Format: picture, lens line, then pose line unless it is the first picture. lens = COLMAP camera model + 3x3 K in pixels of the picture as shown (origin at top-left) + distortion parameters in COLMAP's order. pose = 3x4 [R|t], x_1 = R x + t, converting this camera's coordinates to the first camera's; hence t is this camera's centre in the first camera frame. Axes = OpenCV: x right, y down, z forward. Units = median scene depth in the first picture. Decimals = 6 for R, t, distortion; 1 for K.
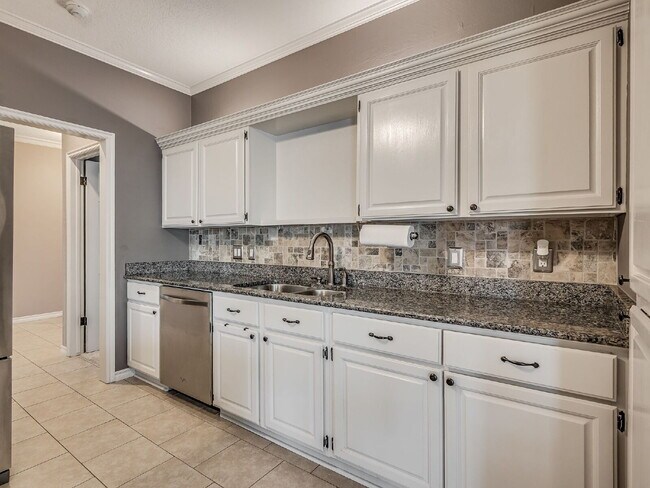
lens RADIAL K [[339.2, 0, 325.0], [0, 339.2, 244.0], [0, 0, 1]] dist [-0.002290, -0.000799]
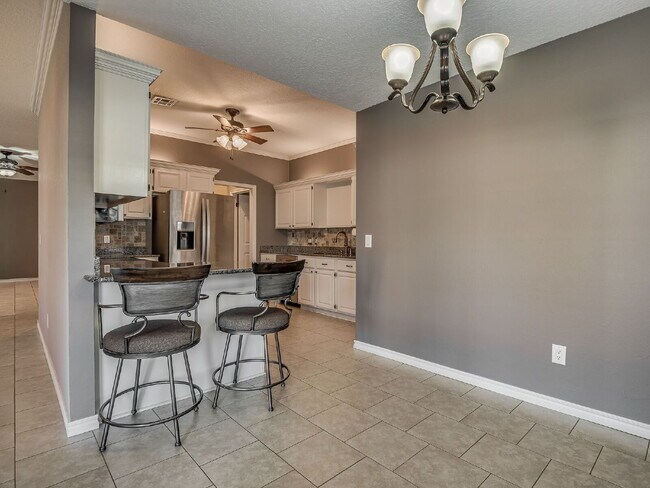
lens RADIAL K [[339.2, 0, 325.0], [0, 339.2, 244.0], [0, 0, 1]] dist [-0.002290, -0.000799]
pose [[0.966064, 0.008965, -0.258147, 0.458696], [-0.008169, 0.999958, 0.004156, 0.043220], [0.258173, -0.001906, 0.966097, -1.223799]]
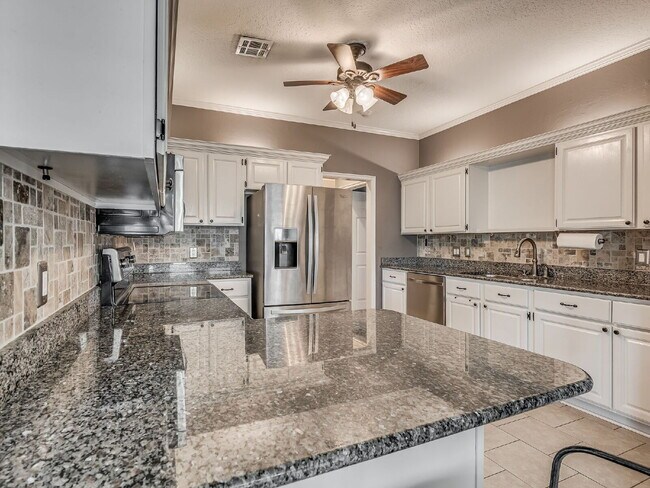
lens RADIAL K [[338.8, 0, 317.8], [0, 338.8, 245.7], [0, 0, 1]] dist [-0.000198, -0.017341]
pose [[0.842824, 0.003390, -0.538179, 0.013439], [-0.001067, 0.999989, 0.004627, -0.007877], [0.538188, -0.003326, 0.842818, -0.616003]]
